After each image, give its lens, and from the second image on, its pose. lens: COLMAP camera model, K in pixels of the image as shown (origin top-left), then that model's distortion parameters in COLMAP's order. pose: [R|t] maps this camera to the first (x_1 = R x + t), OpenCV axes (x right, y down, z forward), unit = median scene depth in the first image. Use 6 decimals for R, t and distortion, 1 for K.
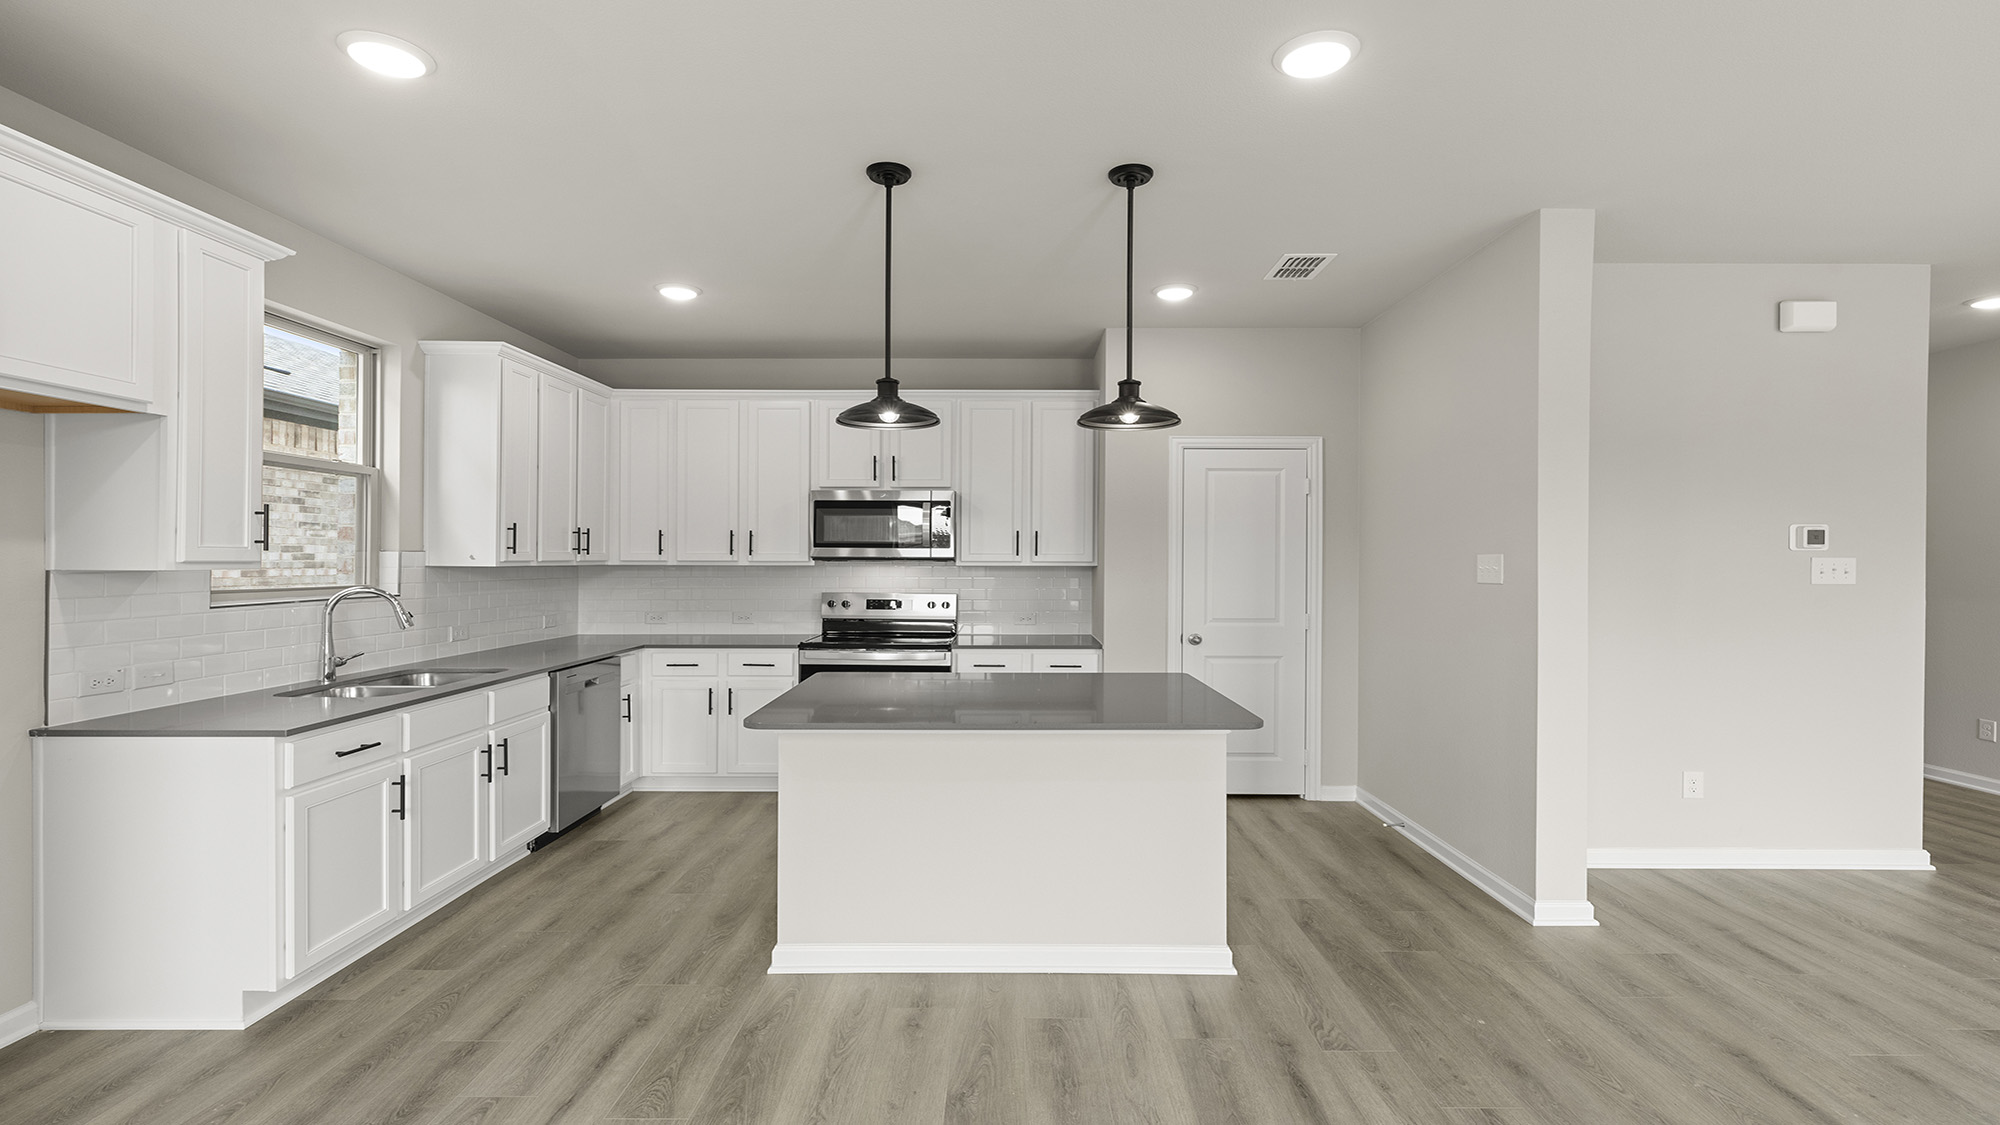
lens RADIAL K [[918.6, 0, 1003.5], [0, 918.6, 557.1], [0, 0, 1]] dist [0.000689, -0.000967]
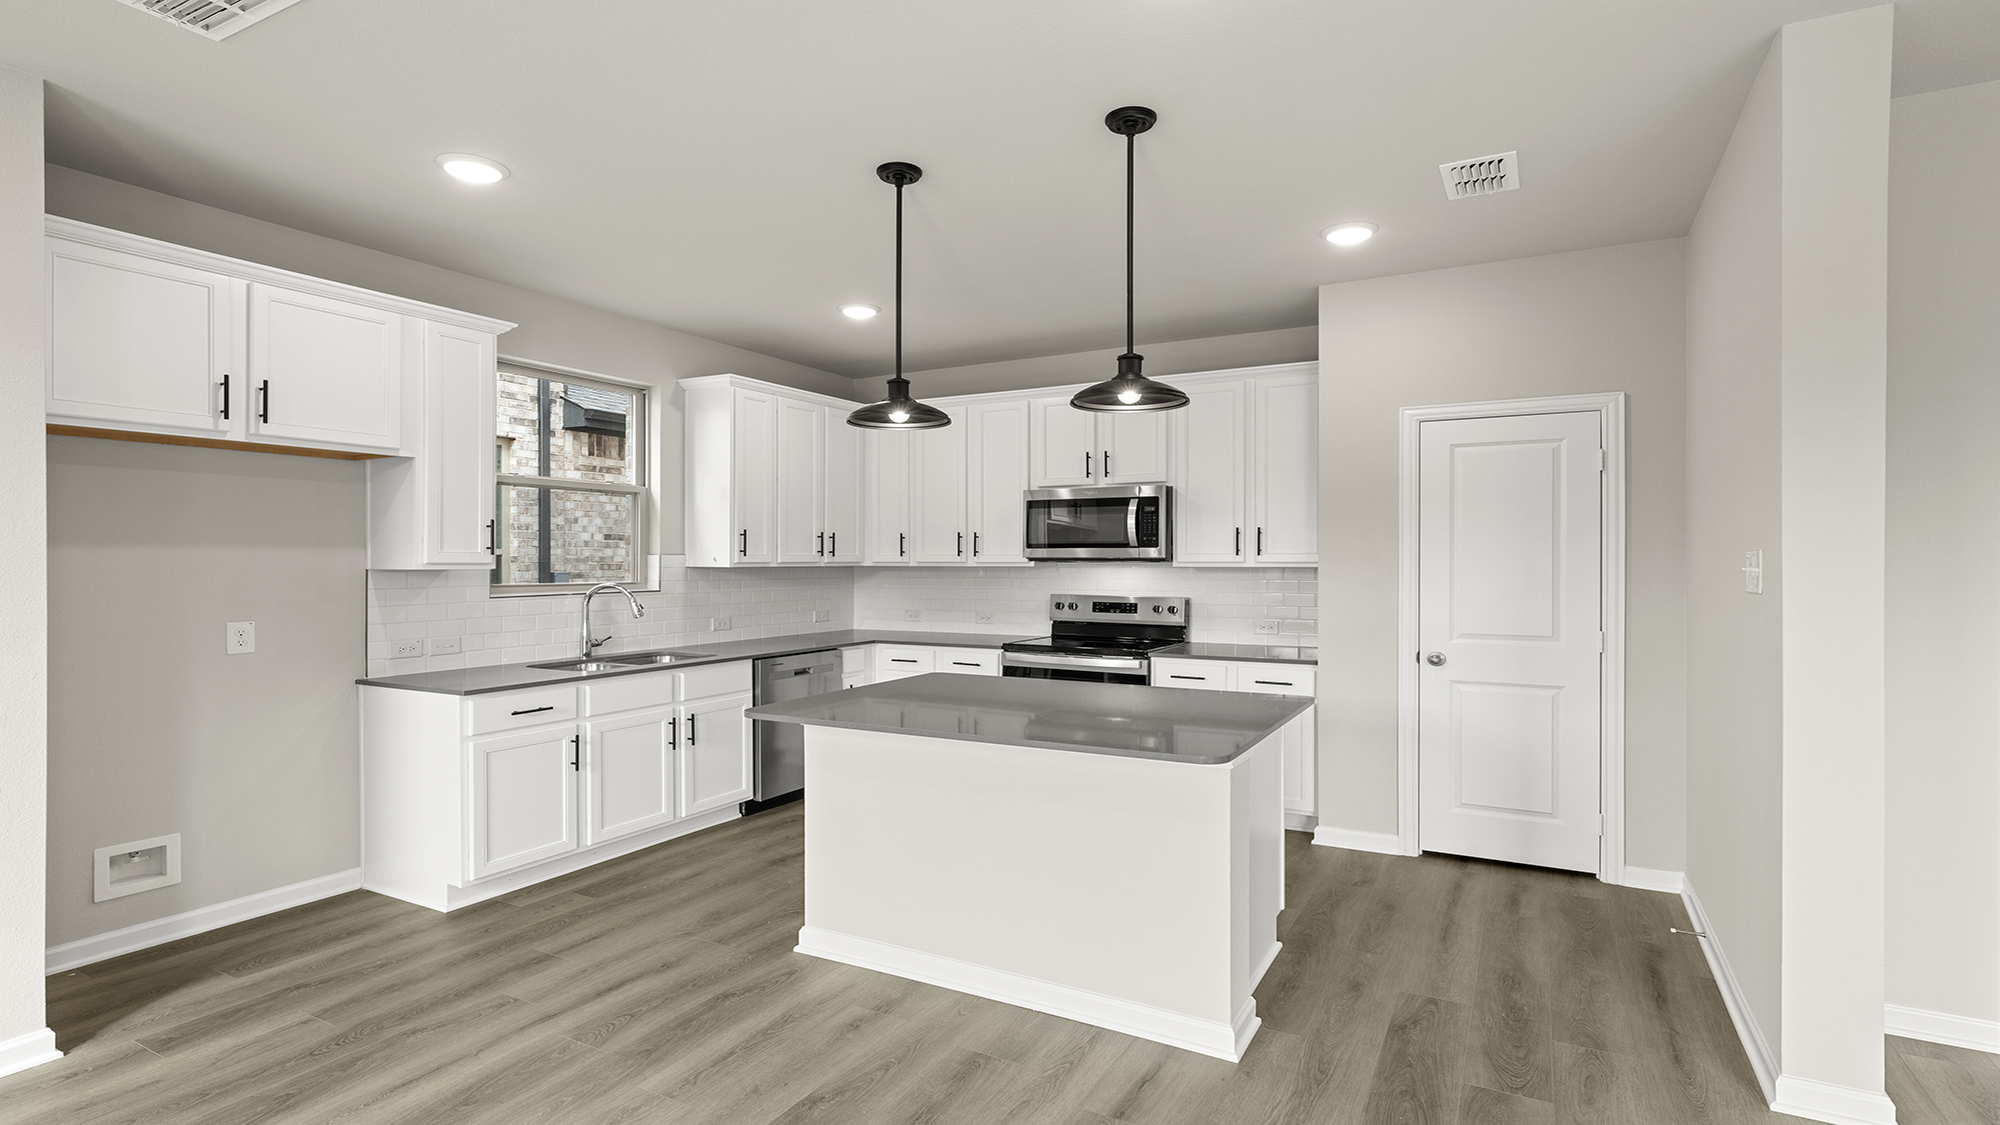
lens RADIAL K [[963.3, 0, 992.4], [0, 963.3, 559.1], [0, 0, 1]] dist [-0.000823, -0.000747]
pose [[0.875236, -0.003489, -0.483684, 0.392261], [0.004075, 0.999992, 0.000161, 0.001230], [0.483679, -0.002112, 0.875243, 0.112607]]
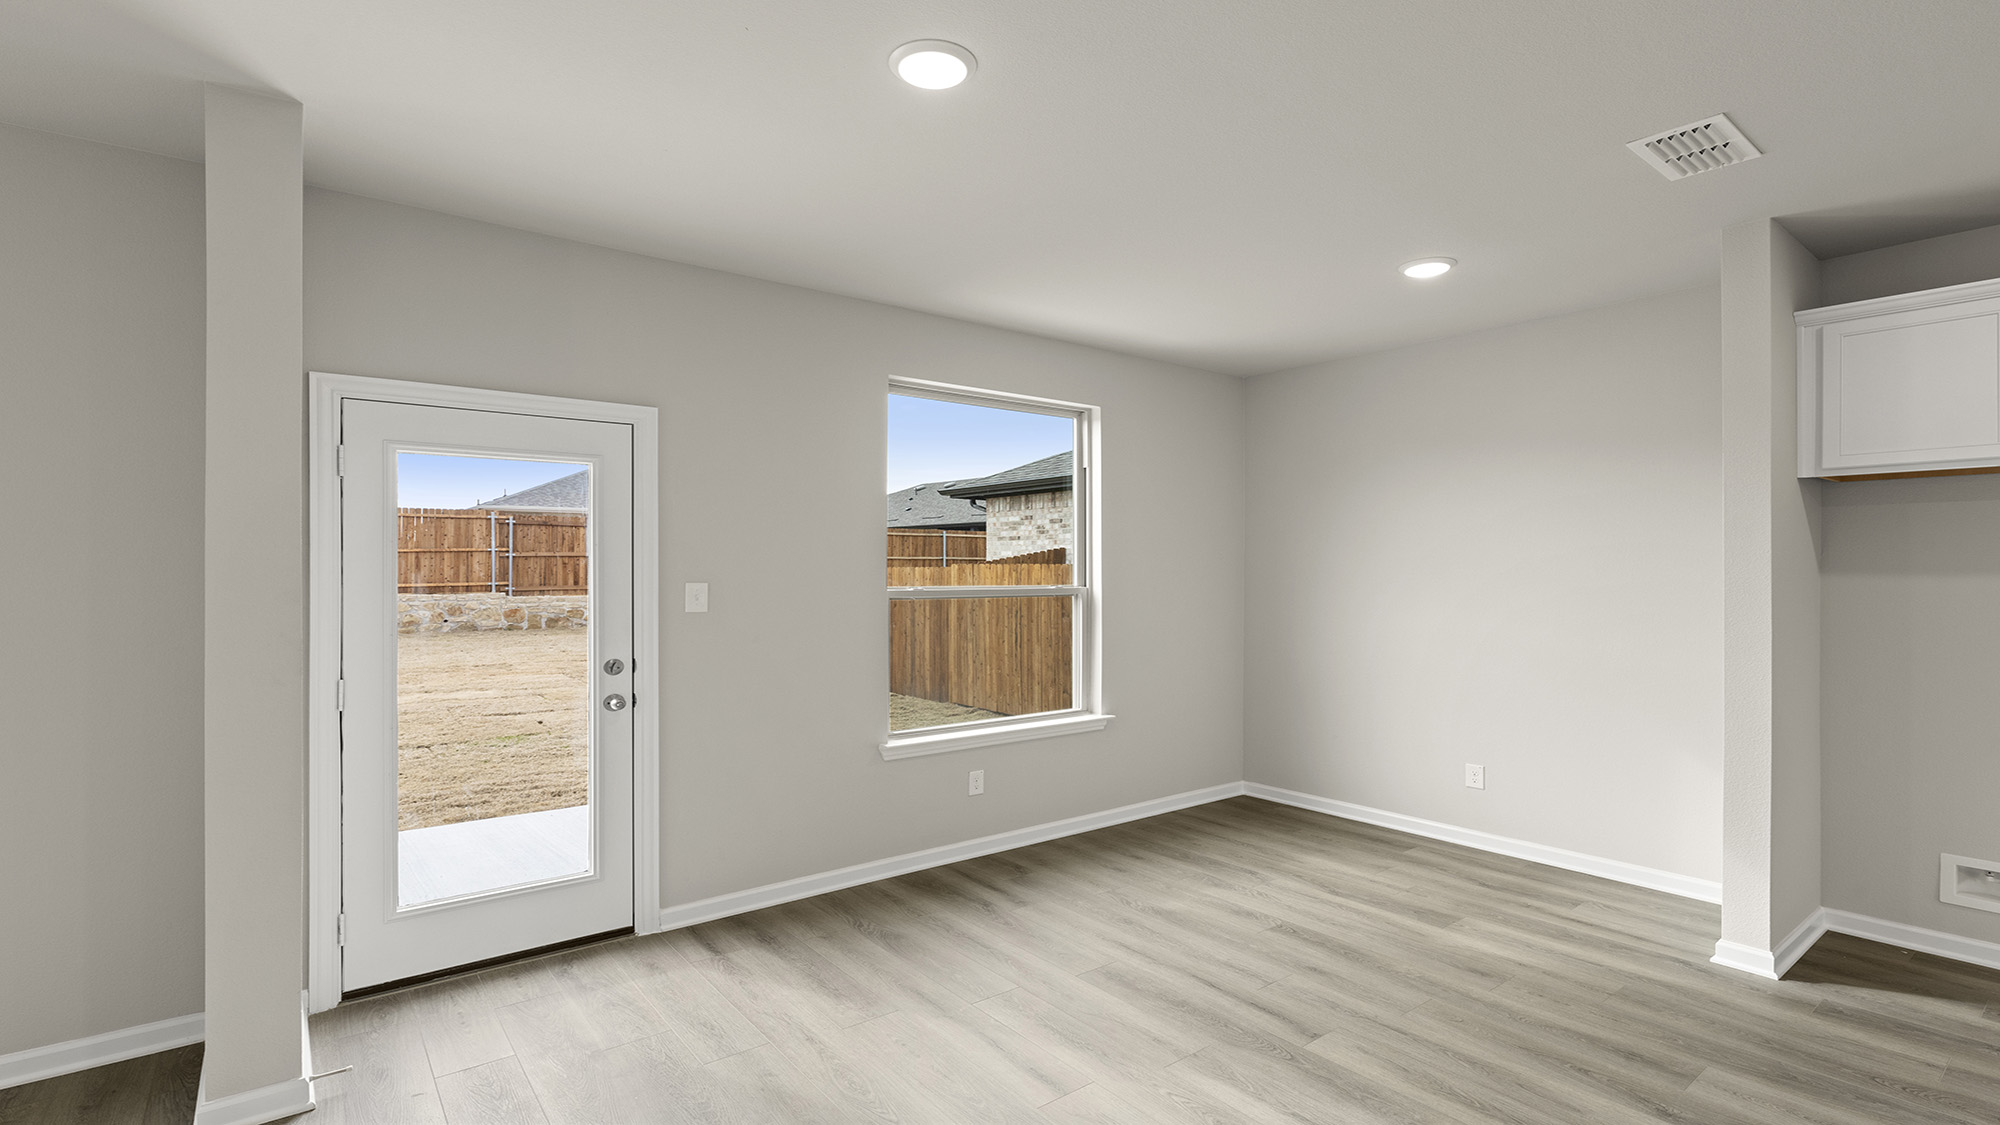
lens RADIAL K [[932.8, 0, 994.7], [0, 932.8, 566.9], [0, 0, 1]] dist [-0.005772, 0.000072]
pose [[-0.789919, -0.002188, -0.613208, 0.561427], [0.002515, 0.999974, -0.006807, -0.017990], [0.613207, -0.006919, -0.789892, 0.640653]]
